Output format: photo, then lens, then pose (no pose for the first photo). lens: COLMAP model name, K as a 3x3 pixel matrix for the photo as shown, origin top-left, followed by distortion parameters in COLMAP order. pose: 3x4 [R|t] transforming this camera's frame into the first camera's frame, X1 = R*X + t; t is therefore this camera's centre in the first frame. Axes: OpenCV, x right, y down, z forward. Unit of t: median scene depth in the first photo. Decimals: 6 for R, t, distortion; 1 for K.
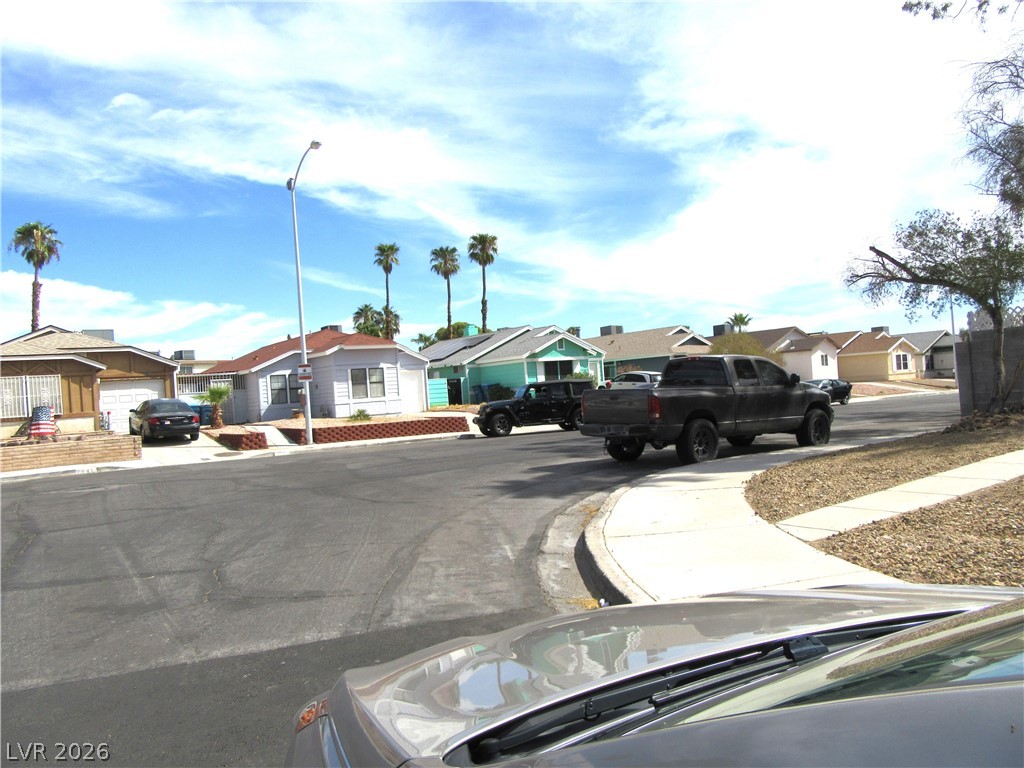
lens RADIAL K [[762.1, 0, 512.0], [0, 762.1, 384.0], [0, 0, 1]] dist [0.001150, 0.002226]
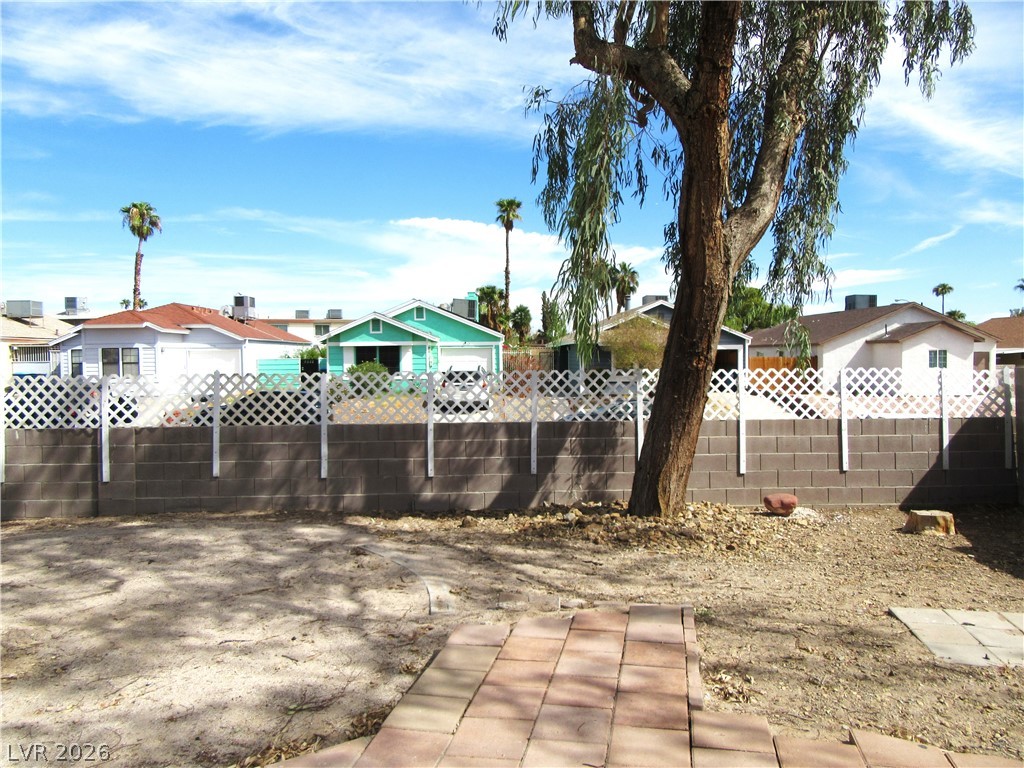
lens RADIAL K [[762.1, 0, 512.0], [0, 762.1, 384.0], [0, 0, 1]] dist [0.001150, 0.002226]
pose [[0.830872, 0.079675, -0.550730, 0.521196], [-0.042456, 0.995888, 0.080025, -0.050829], [0.554841, -0.043109, 0.830838, 0.333562]]
